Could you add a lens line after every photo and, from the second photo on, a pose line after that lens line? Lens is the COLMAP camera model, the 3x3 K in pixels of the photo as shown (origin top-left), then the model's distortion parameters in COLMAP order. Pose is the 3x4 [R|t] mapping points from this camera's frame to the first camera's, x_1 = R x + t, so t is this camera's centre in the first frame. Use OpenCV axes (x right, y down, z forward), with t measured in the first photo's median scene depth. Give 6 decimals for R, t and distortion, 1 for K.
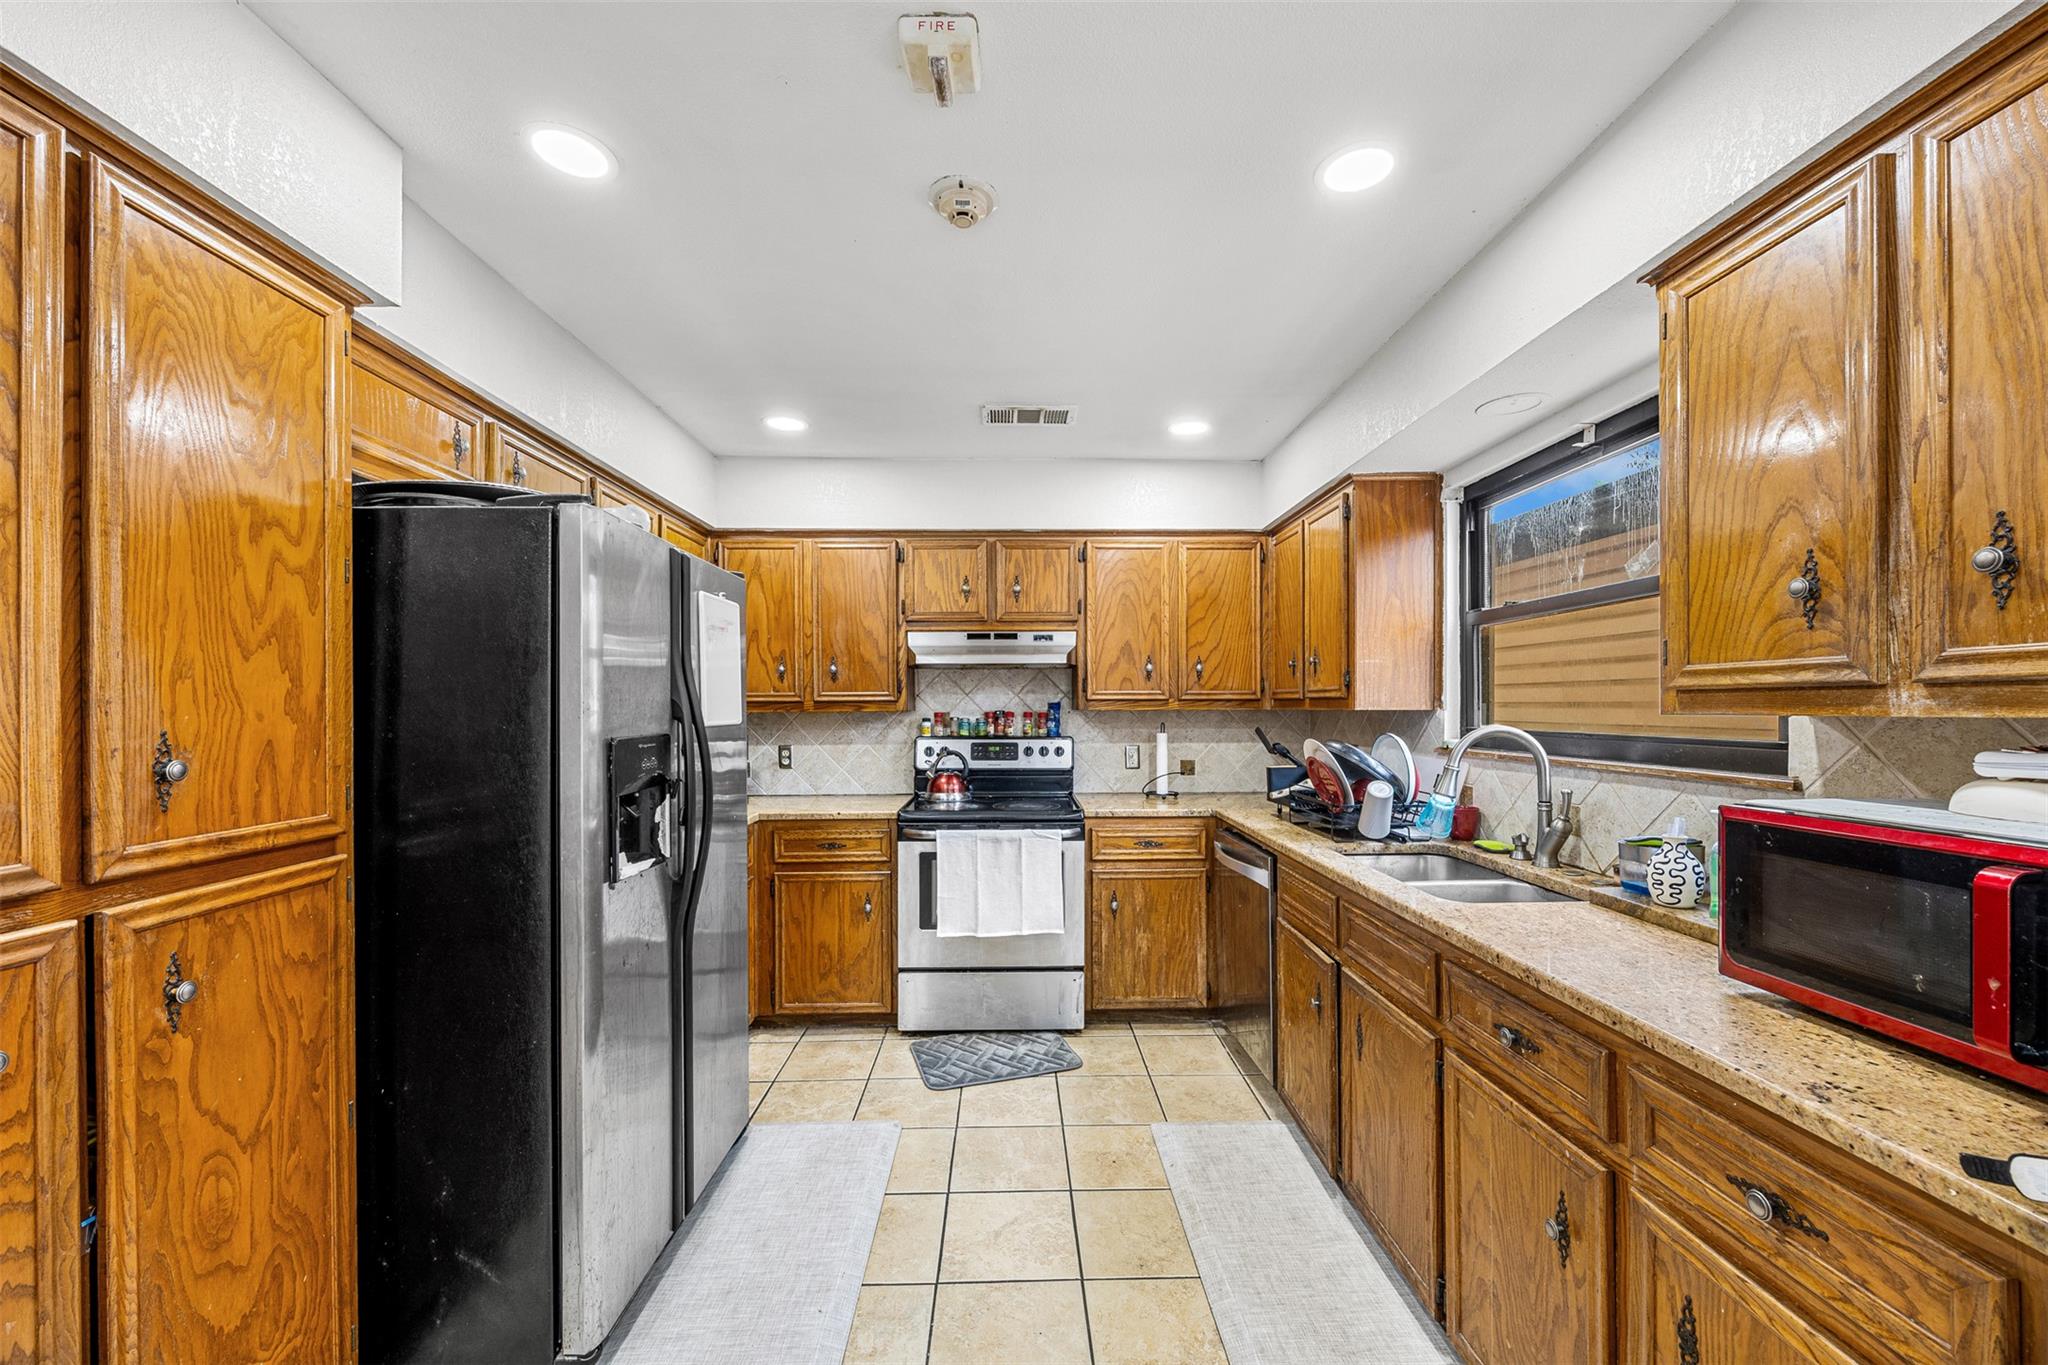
lens RADIAL K [[785.0, 0, 1035.0], [0, 785.0, 706.7], [0, 0, 1]] dist [-0.003723, 0.000255]
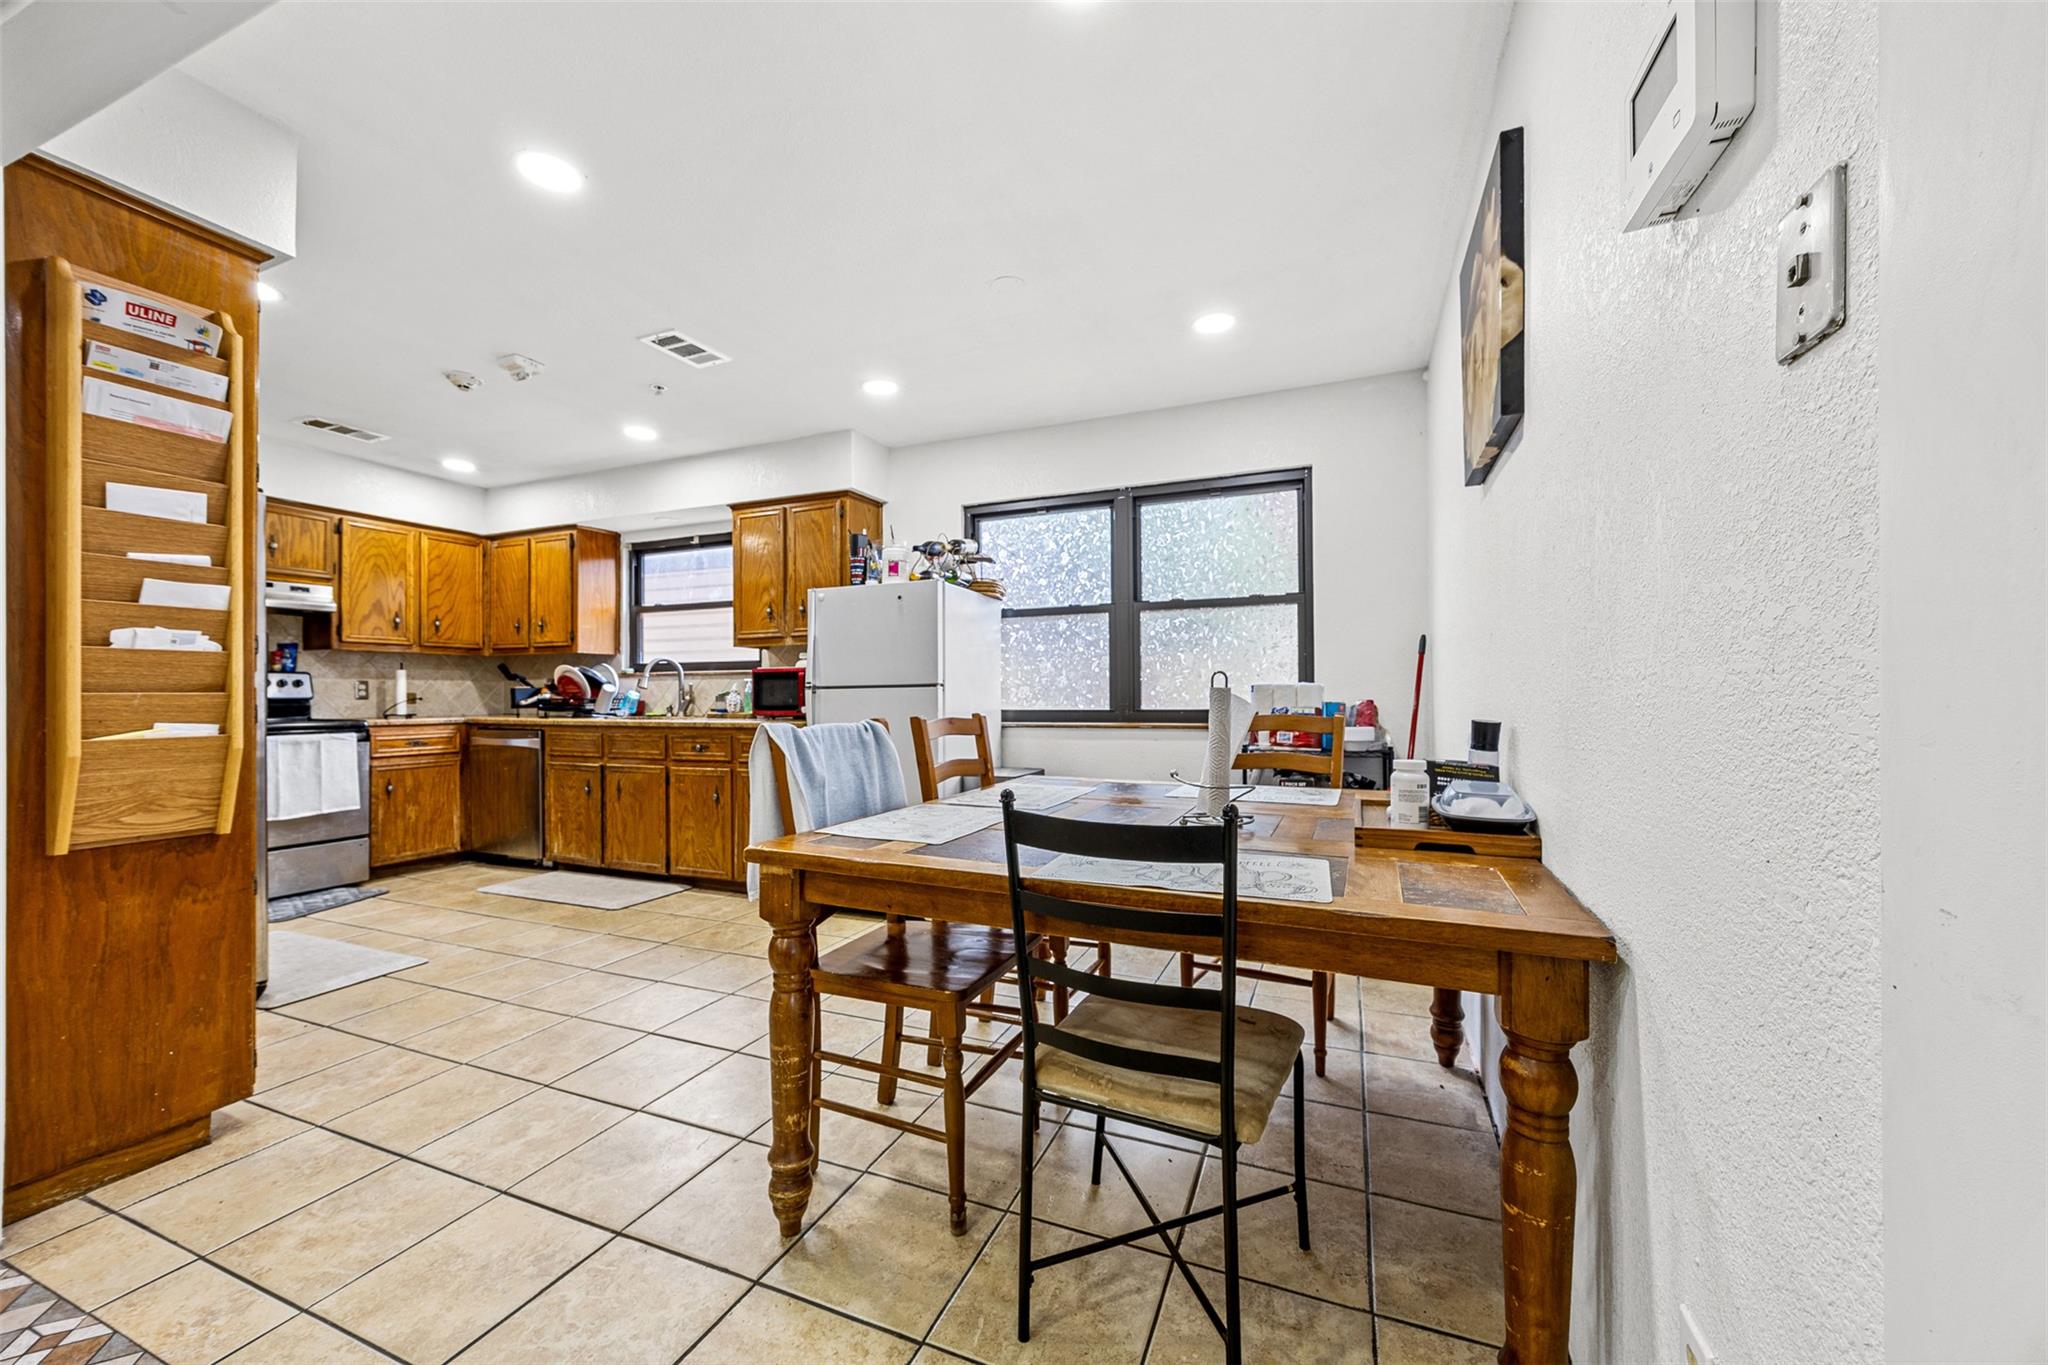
lens RADIAL K [[785.0, 0, 1023.9], [0, 785.0, 696.2], [0, 0, 1]] dist [-0.003723, 0.000255]
pose [[0.421111, 0.000501, 0.907009, -0.682685], [0.002849, 0.999994, -0.001875, 0.093946], [-0.907005, 0.003374, 0.421107, -0.602946]]
